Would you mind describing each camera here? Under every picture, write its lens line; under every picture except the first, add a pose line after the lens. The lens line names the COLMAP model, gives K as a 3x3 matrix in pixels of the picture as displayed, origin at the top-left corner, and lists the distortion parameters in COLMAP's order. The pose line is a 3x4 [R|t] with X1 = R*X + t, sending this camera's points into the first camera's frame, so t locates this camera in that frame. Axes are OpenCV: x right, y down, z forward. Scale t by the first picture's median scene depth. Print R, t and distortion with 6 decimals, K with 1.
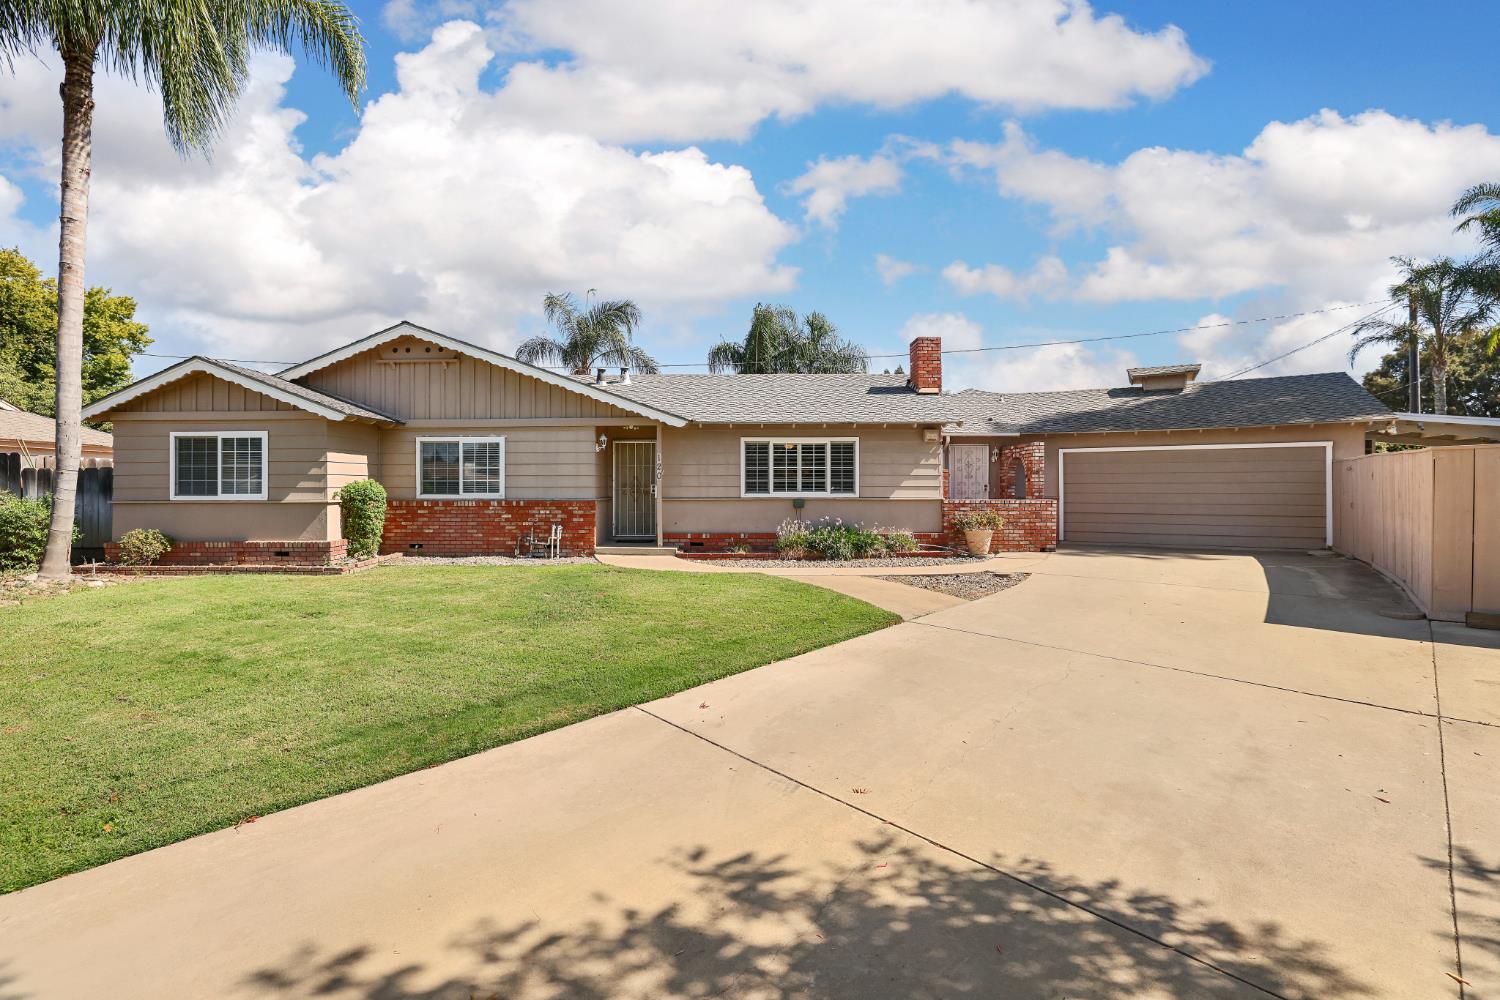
lens RADIAL K [[642.2, 0, 753.8], [0, 642.2, 505.3], [0, 0, 1]] dist [-0.019838, 0.002762]
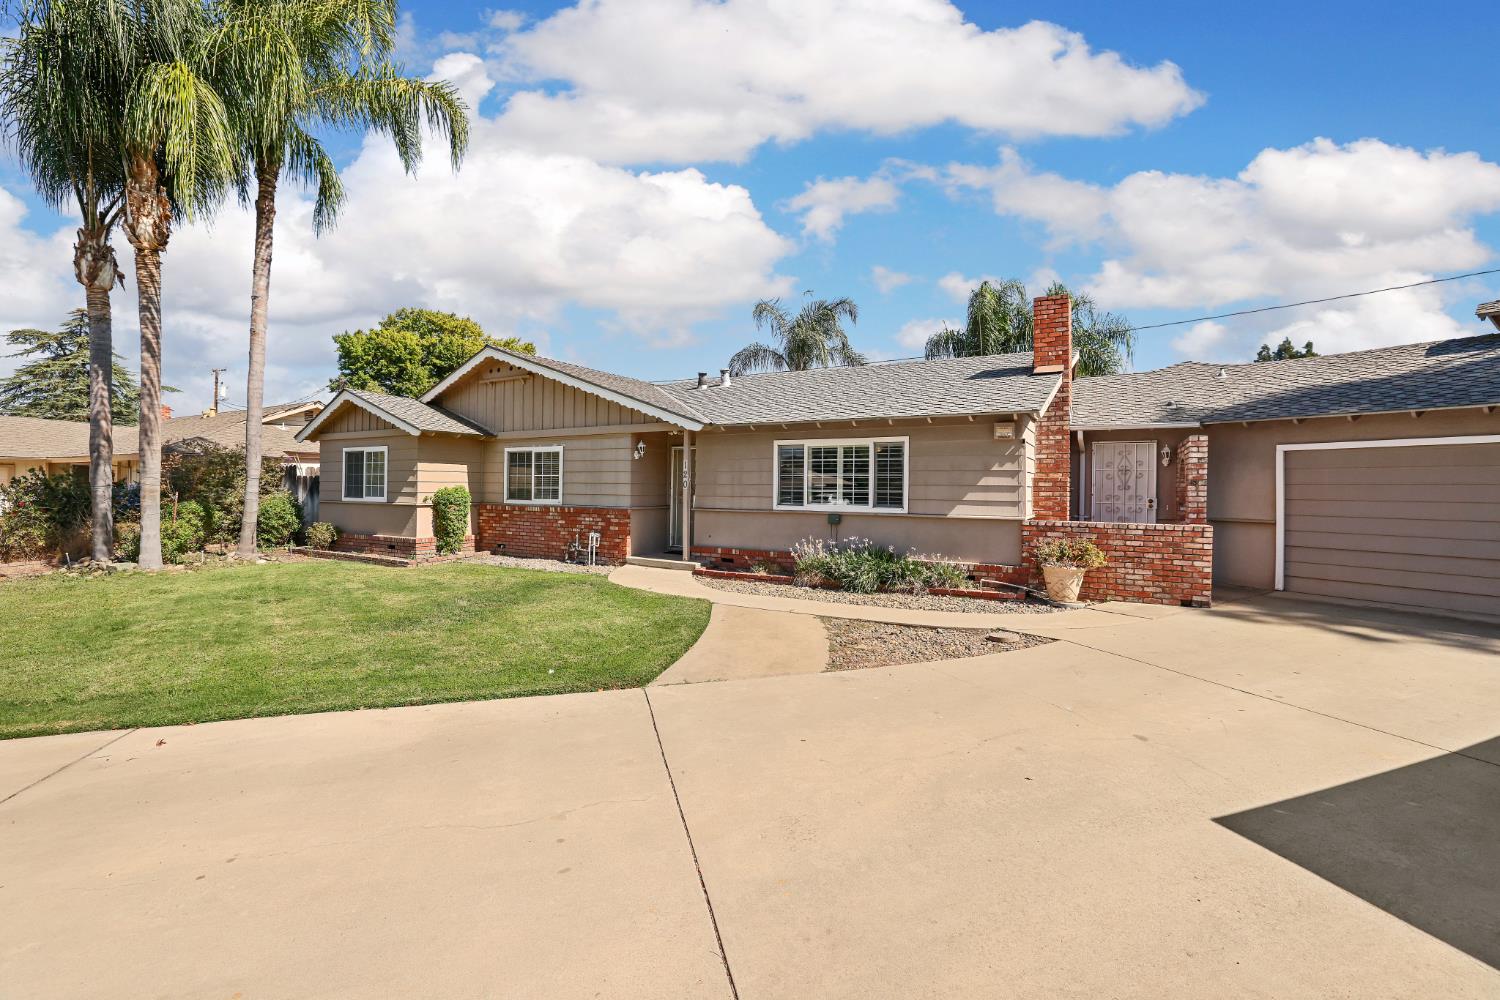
lens RADIAL K [[654.6, 0, 748.8], [0, 654.6, 500.0], [0, 0, 1]] dist [-0.018206, 0.000398]
pose [[0.869977, 0.018742, -0.492735, 0.399394], [-0.025678, 0.999644, -0.007313, -0.018460], [0.492423, 0.019015, 0.870148, 0.220521]]
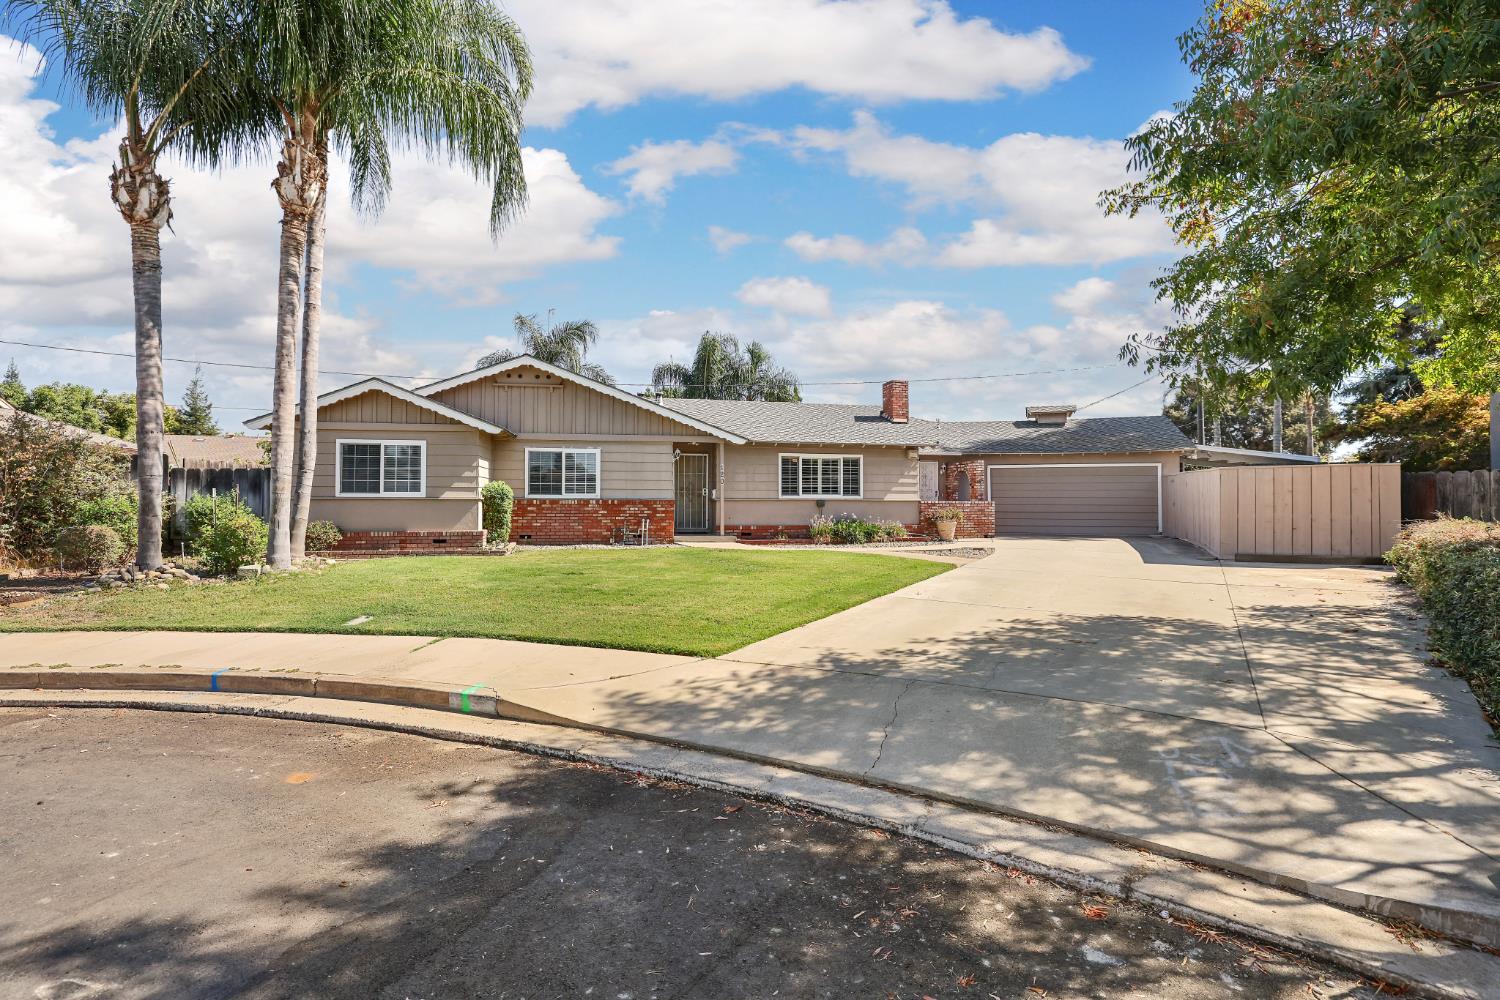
lens RADIAL K [[654.6, 0, 759.3], [0, 654.6, 511.3], [0, 0, 1]] dist [-0.018206, 0.000398]
pose [[0.976633, 0.000666, 0.214911, -0.357681], [0.001704, 0.999940, -0.010842, 0.029324], [-0.214905, 0.010955, 0.976573, -0.311417]]
